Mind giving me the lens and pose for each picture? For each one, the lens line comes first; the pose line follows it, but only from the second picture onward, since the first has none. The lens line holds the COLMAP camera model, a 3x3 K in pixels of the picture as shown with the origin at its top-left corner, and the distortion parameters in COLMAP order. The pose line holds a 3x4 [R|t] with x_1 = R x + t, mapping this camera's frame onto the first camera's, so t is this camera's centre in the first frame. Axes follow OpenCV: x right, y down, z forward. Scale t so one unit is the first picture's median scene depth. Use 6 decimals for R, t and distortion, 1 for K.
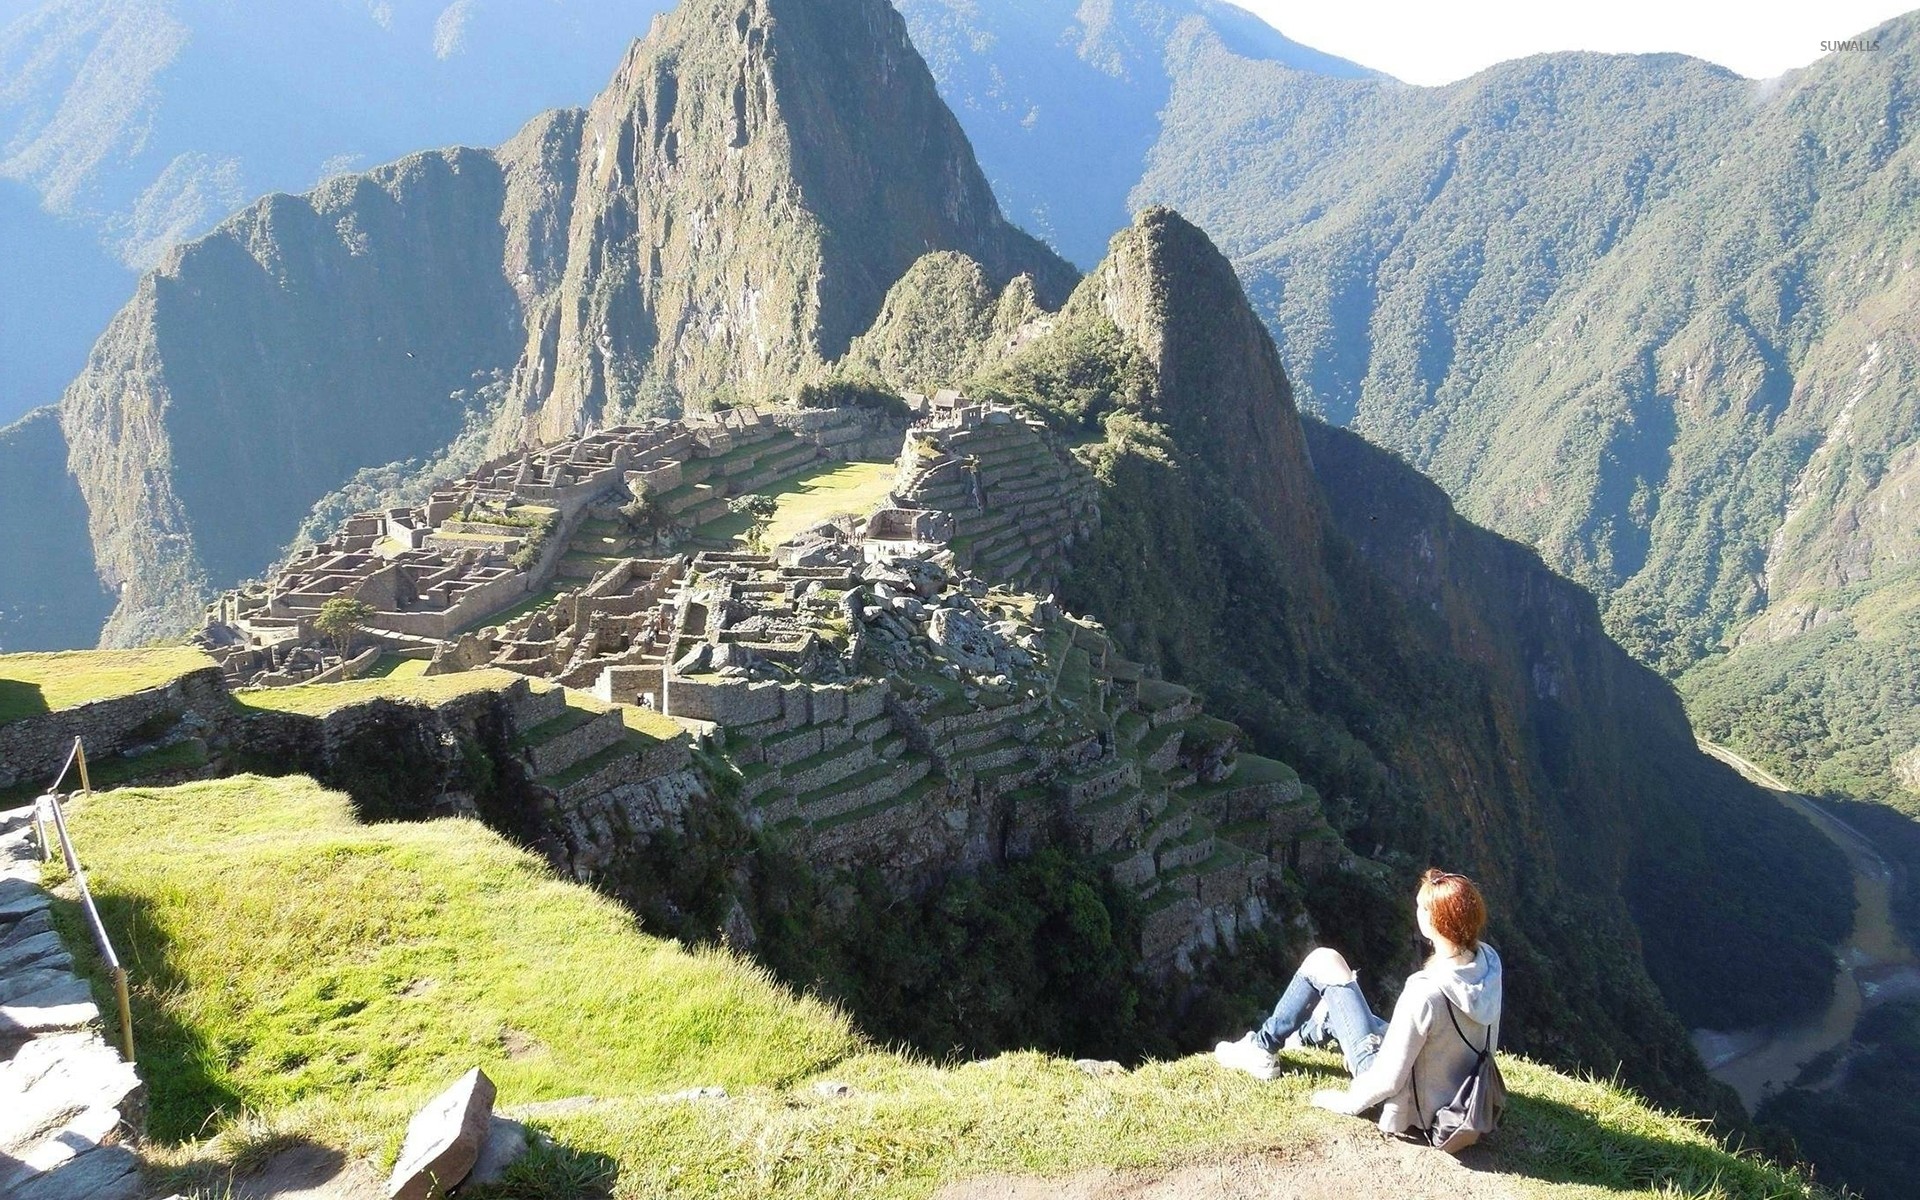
lens RADIAL K [[1442.7, 0, 965.7], [0, 1442.7, 621.8], [0, 0, 1]] dist [-0.059014, 0.049190]
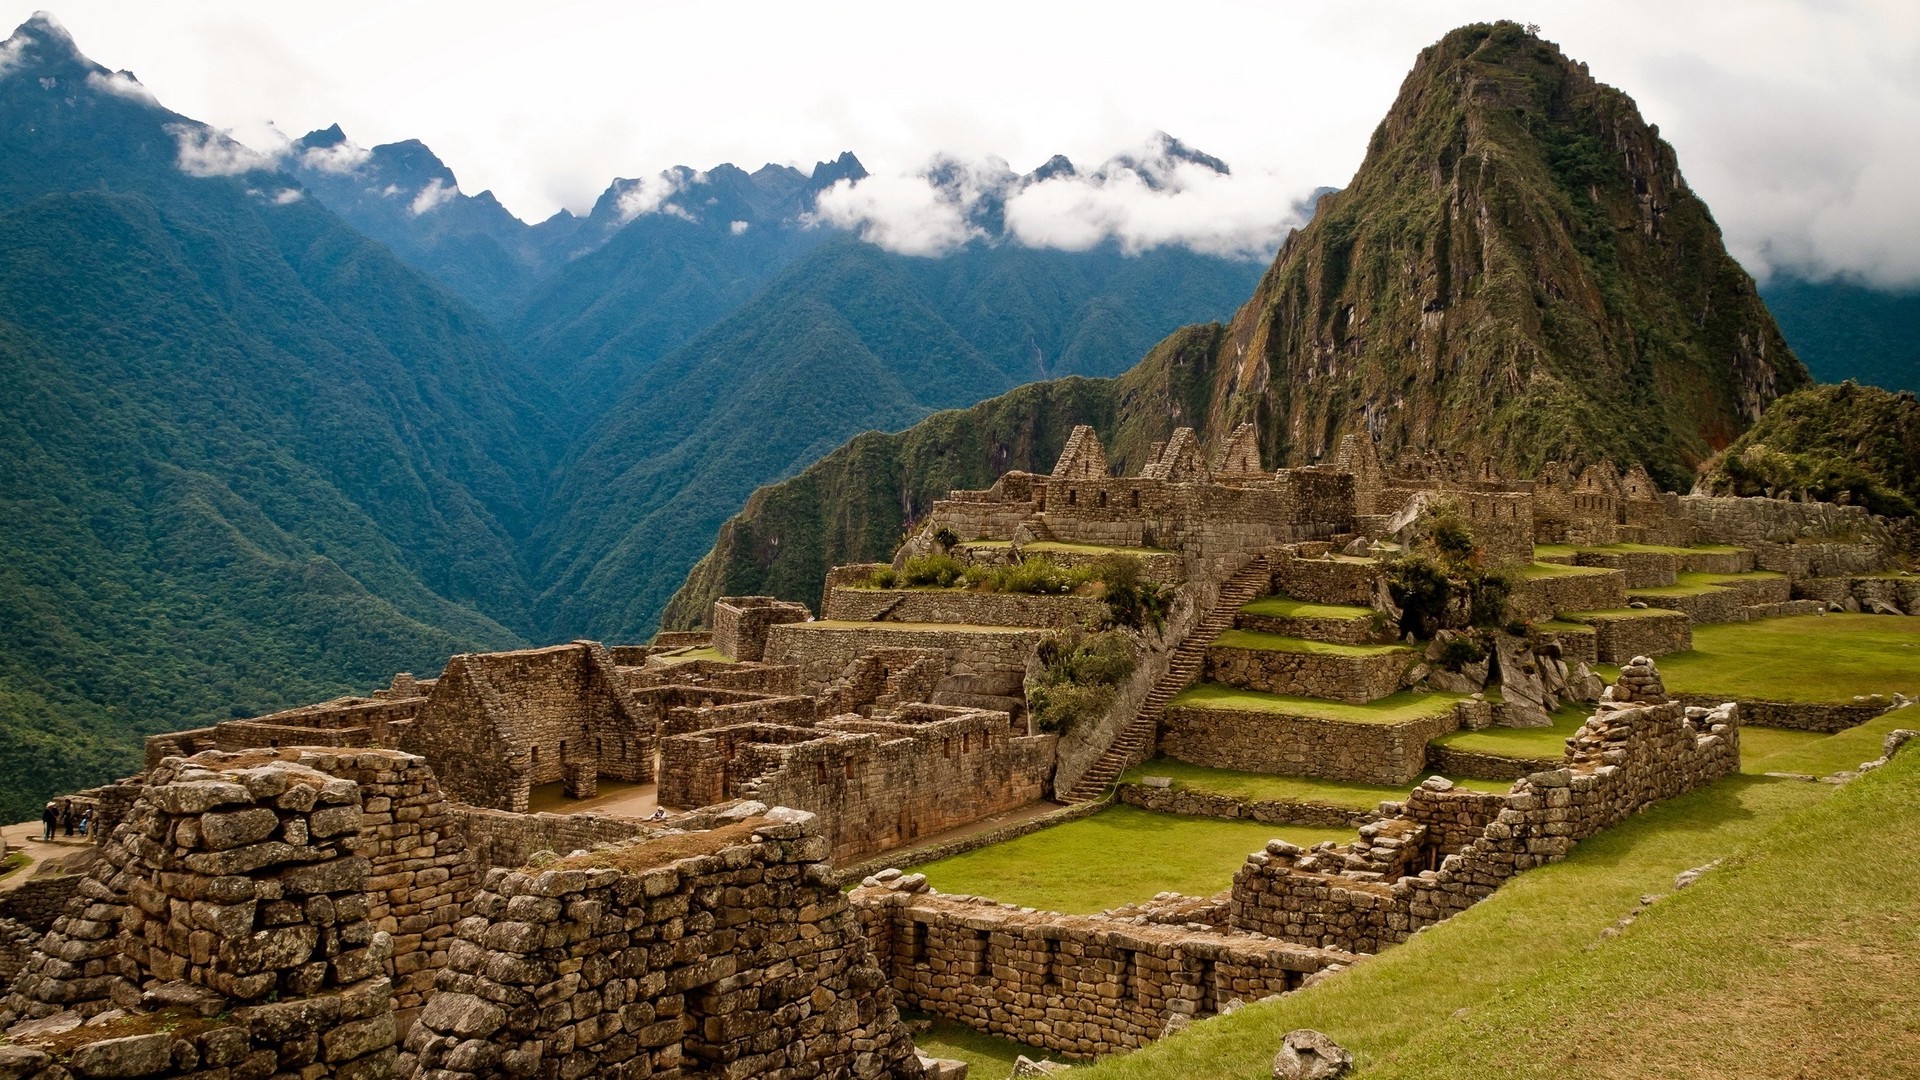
lens RADIAL K [[1628.9, 0, 1003.7], [0, 1628.9, 540.0], [0, 0, 1]] dist [0.005459, -0.007491]
pose [[0.931007, 0.002979, -0.364988, -0.065610], [-0.100354, 0.963518, -0.248117, 0.002824], [0.350933, 0.267627, 0.897341, 0.231447]]
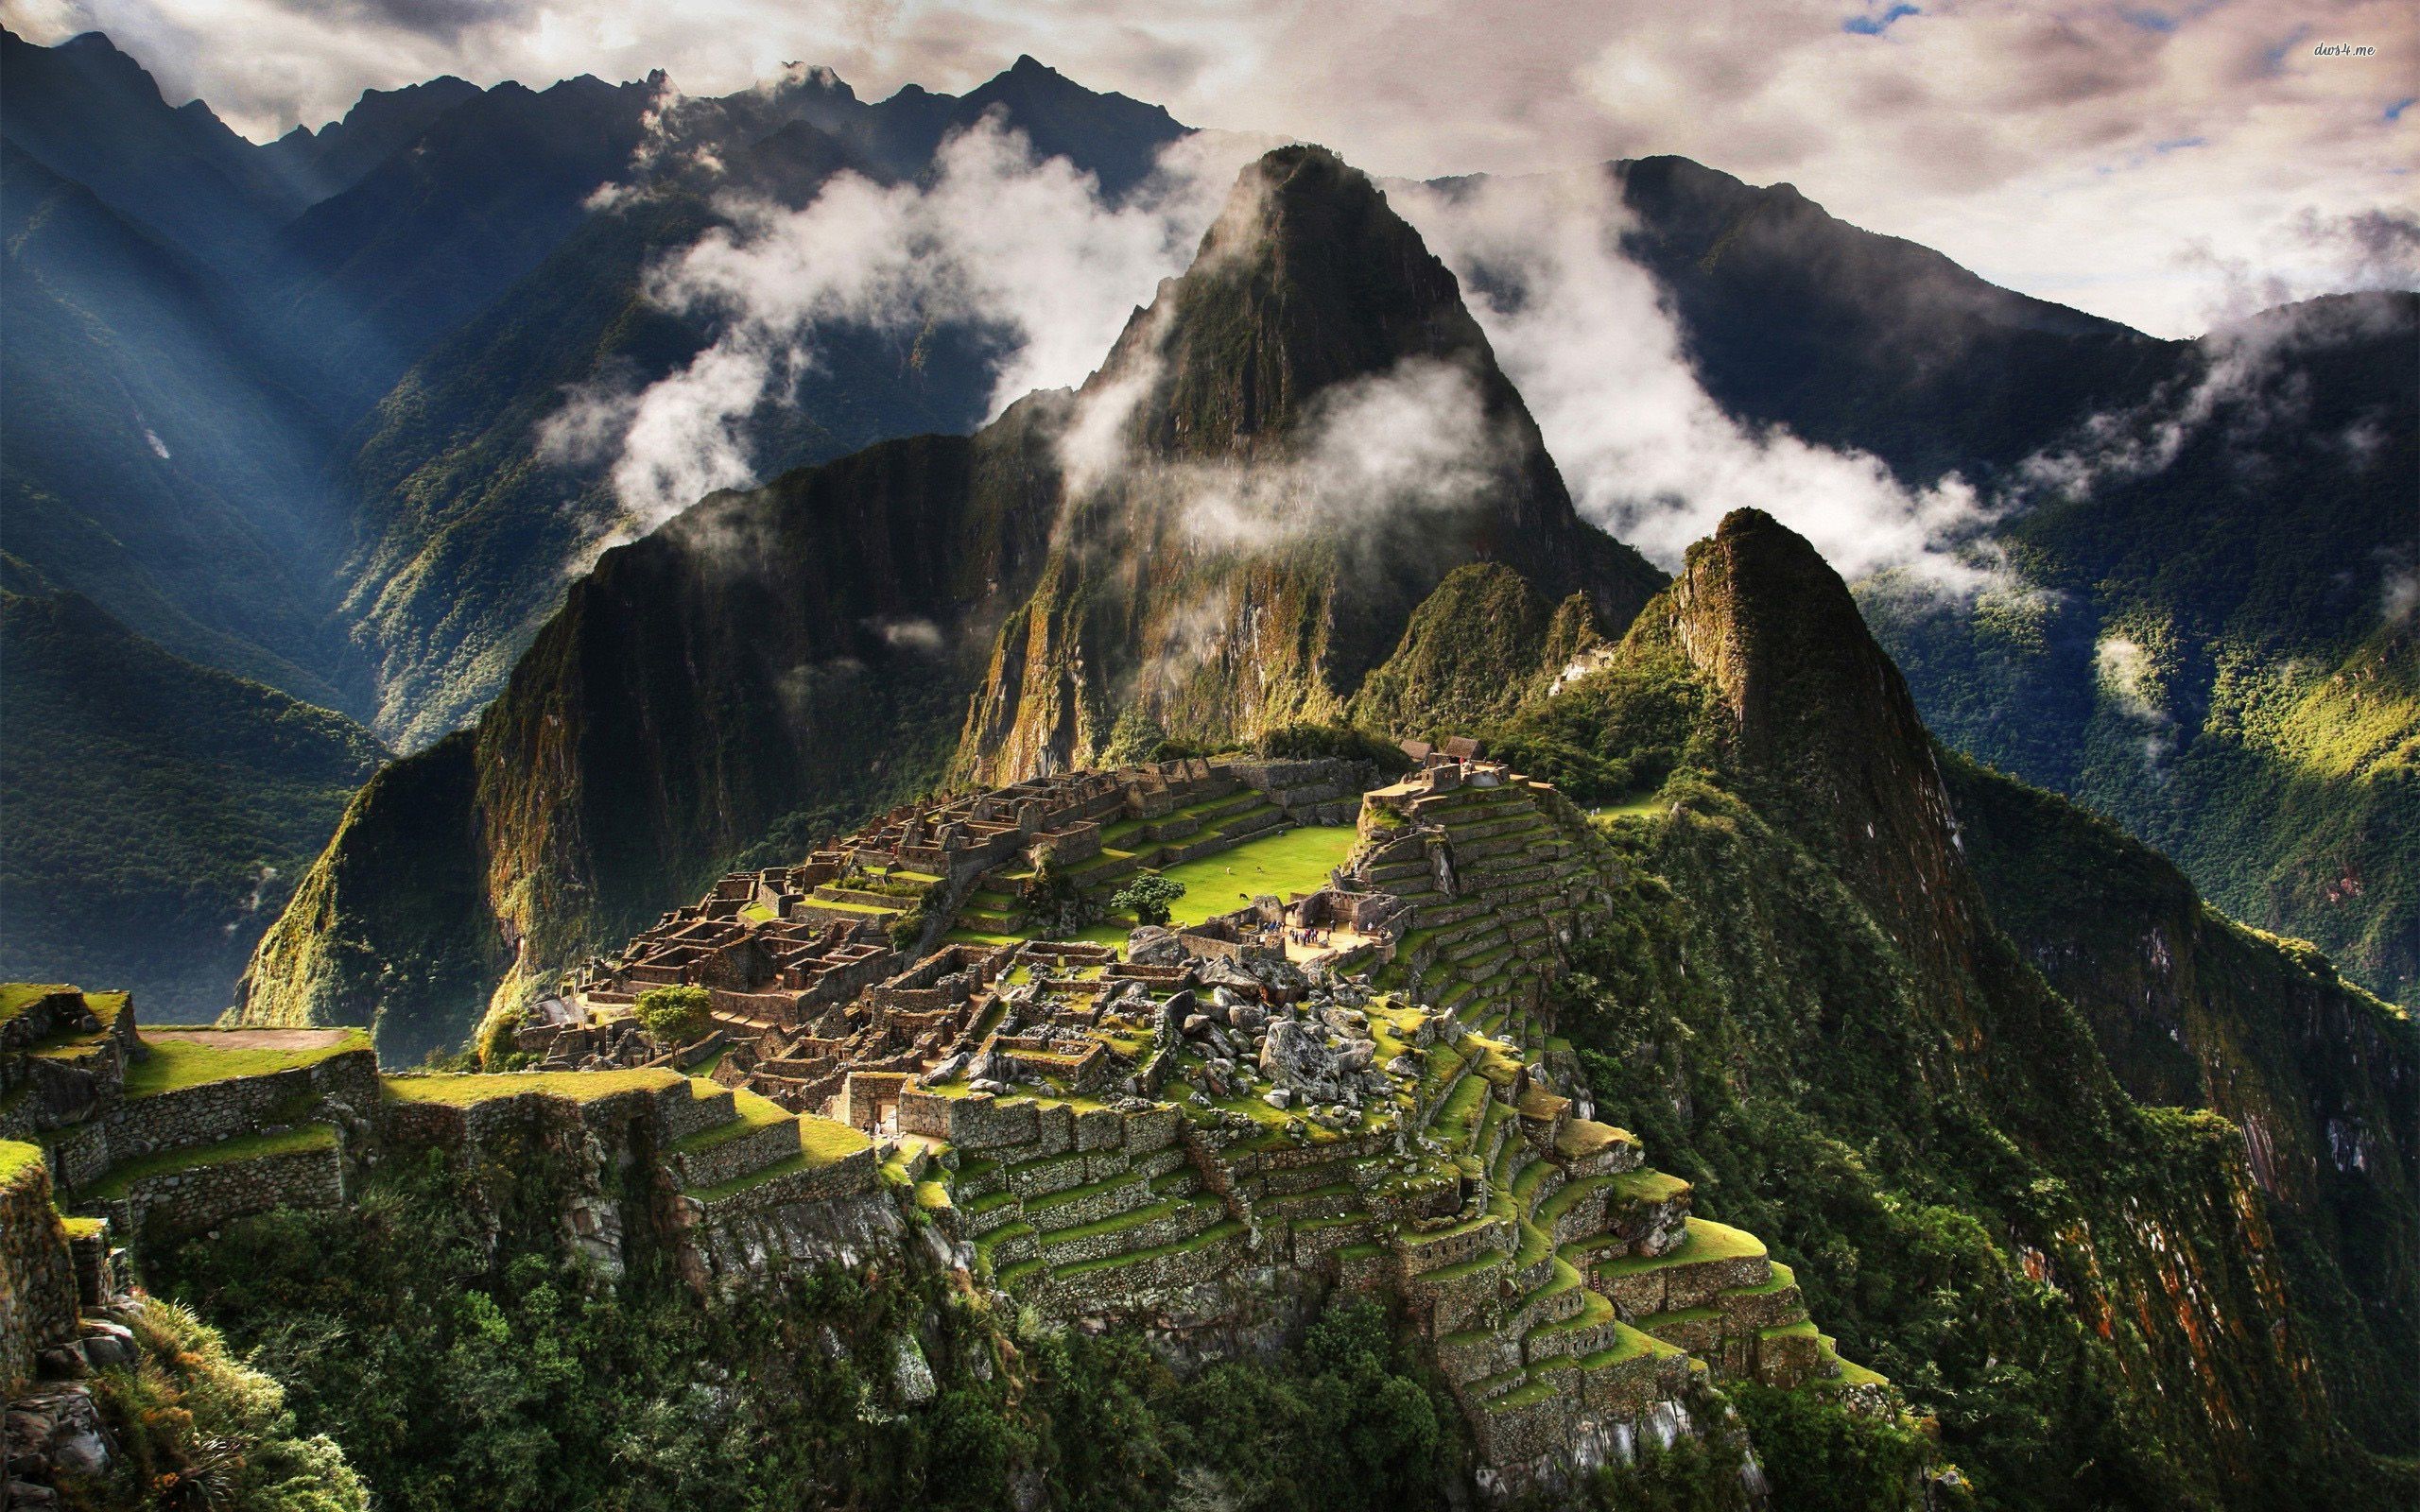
lens RADIAL K [[1870.8, 0, 1210.0], [0, 1870.8, 756.0], [0, 0, 1]] dist [-0.109189, 0.092564]
pose [[0.982374, 0.017053, -0.186149, 0.023589], [-0.043357, 0.989459, -0.138170, -0.001680], [0.181830, 0.143805, 0.972758, -0.013639]]
